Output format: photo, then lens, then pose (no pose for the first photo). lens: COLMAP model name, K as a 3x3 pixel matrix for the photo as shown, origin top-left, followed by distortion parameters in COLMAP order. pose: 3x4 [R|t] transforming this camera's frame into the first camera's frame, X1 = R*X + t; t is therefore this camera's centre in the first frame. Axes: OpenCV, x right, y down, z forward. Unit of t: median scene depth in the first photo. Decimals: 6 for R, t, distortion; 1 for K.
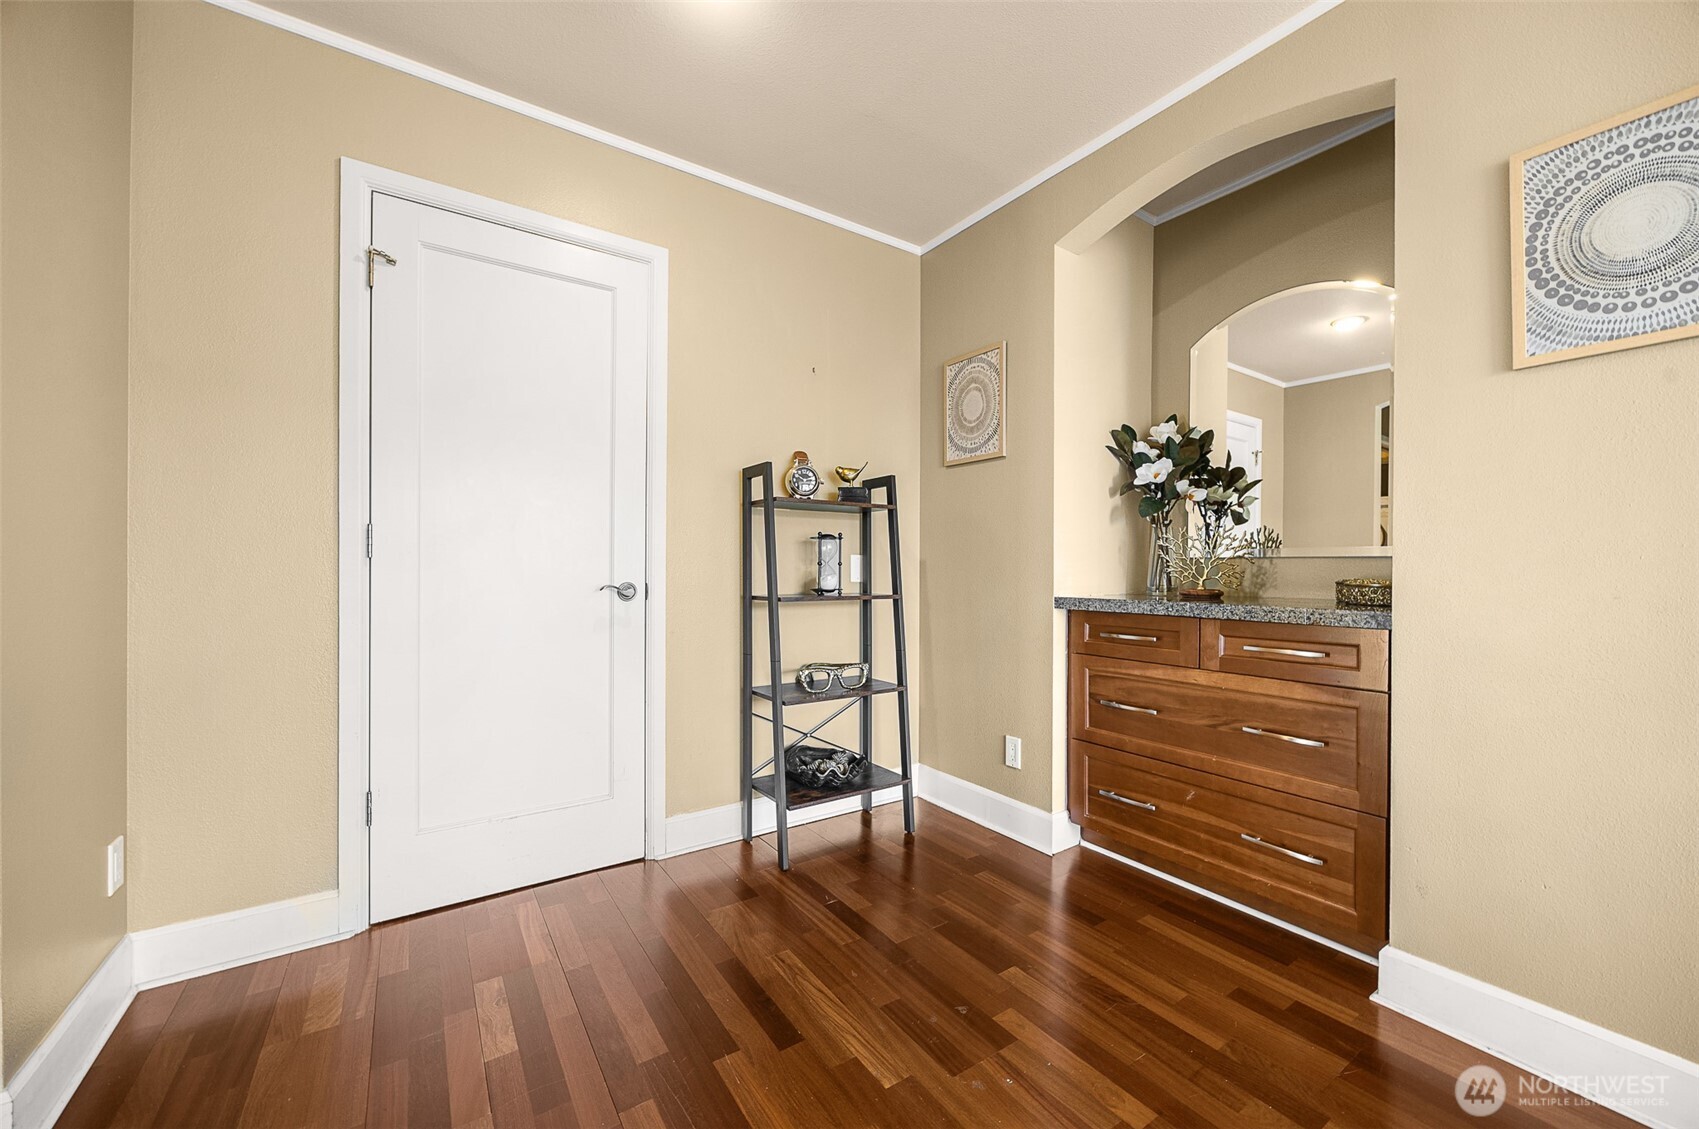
lens RADIAL K [[656.1, 0, 852.7], [0, 656.1, 572.8], [0, 0, 1]] dist [-0.001009, -0.001071]
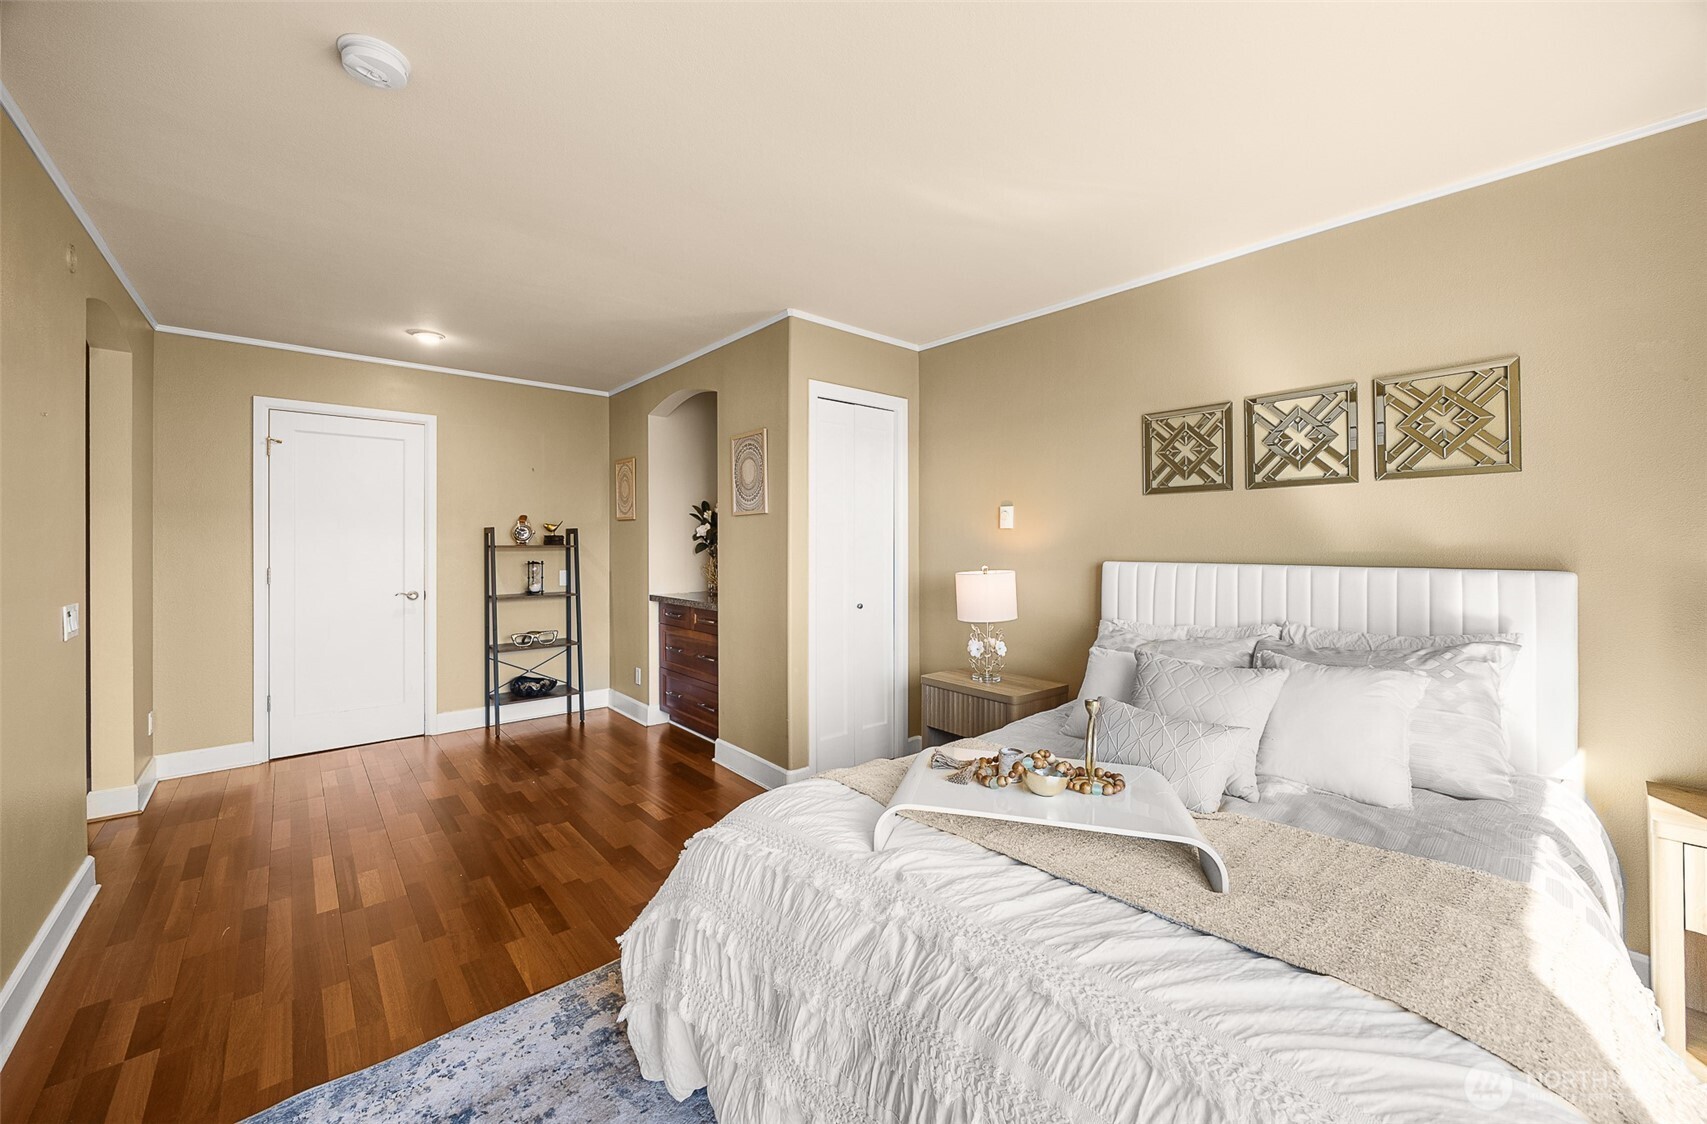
lens RADIAL K [[659.2, 0, 854.6], [0, 659.2, 547.7], [0, 0, 1]] dist [-0.001009, -0.001071]
pose [[0.993115, -0.005738, 0.117005, 0.685956], [0.005871, 0.999982, -0.000791, -0.098467], [-0.116998, 0.001472, 0.993131, -1.023254]]
